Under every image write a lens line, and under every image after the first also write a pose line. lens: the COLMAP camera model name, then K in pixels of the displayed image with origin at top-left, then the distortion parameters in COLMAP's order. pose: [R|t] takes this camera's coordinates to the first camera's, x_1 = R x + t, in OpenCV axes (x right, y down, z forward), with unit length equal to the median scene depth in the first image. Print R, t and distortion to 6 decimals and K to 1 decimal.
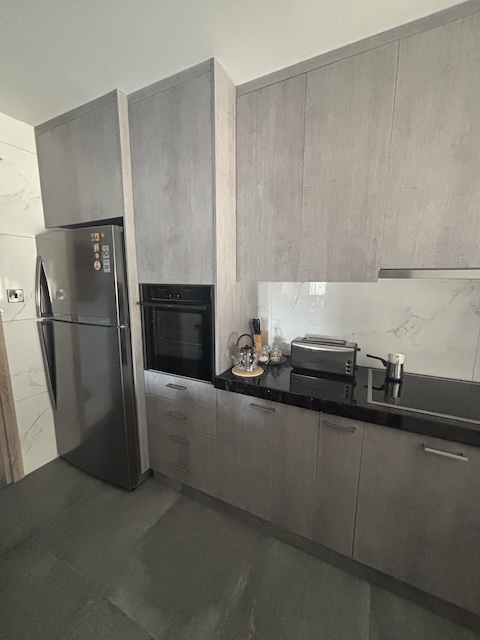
lens RADIAL K [[256.0, 0, 239.3], [0, 256.0, 319.3], [0, 0, 1]] dist [-0.004488, 0.000170]
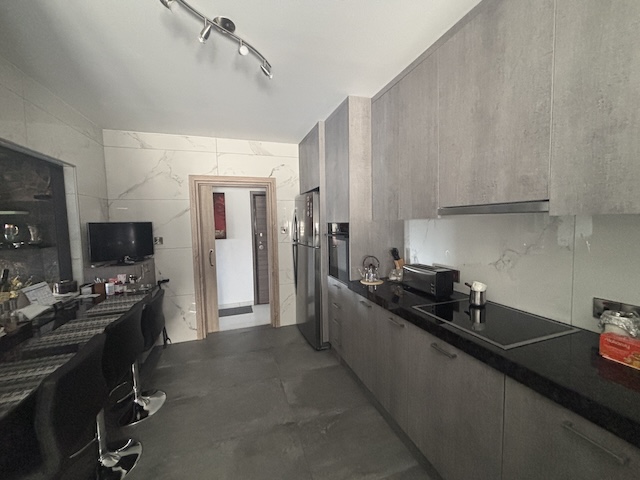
lens RADIAL K [[256.0, 0, 317.9], [0, 256.0, 236.9], [0, 0, 1]] dist [-0.004488, 0.000170]
pose [[0.712534, 0.023903, -0.701230, 0.843467], [-0.090996, 0.994127, -0.058576, 0.065282], [0.695712, 0.105547, 0.710525, -0.263917]]
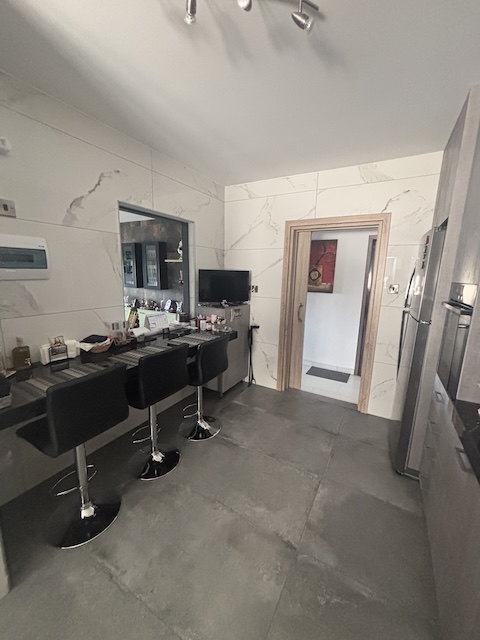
lens RADIAL K [[256.0, 0, 243.6], [0, 256.0, 319.3], [0, 0, 1]] dist [-0.004488, 0.000170]
pose [[-0.050691, 0.175900, -0.983102, 0.681818], [-0.189522, 0.964787, 0.182395, -0.038096], [0.980567, 0.195565, -0.015569, 0.310188]]
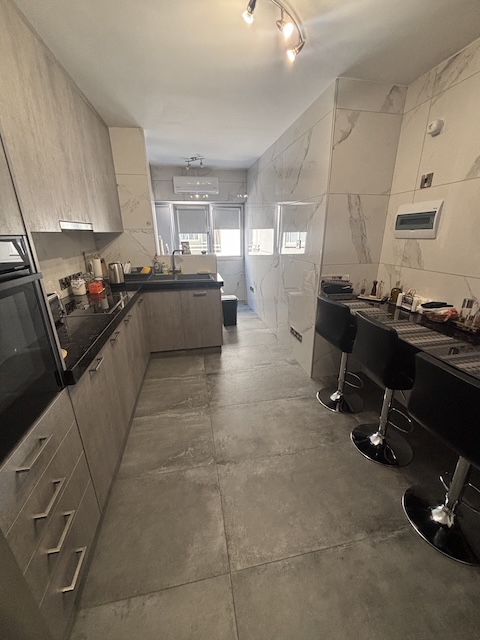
lens RADIAL K [[256.0, 0, 241.8], [0, 256.0, 322.7], [0, 0, 1]] dist [-0.004488, 0.000170]
pose [[-0.613504, -0.255800, 0.747114, -0.881138], [0.137791, 0.896894, 0.420232, -0.123385], [-0.777577, 0.360760, -0.515001, 0.932817]]
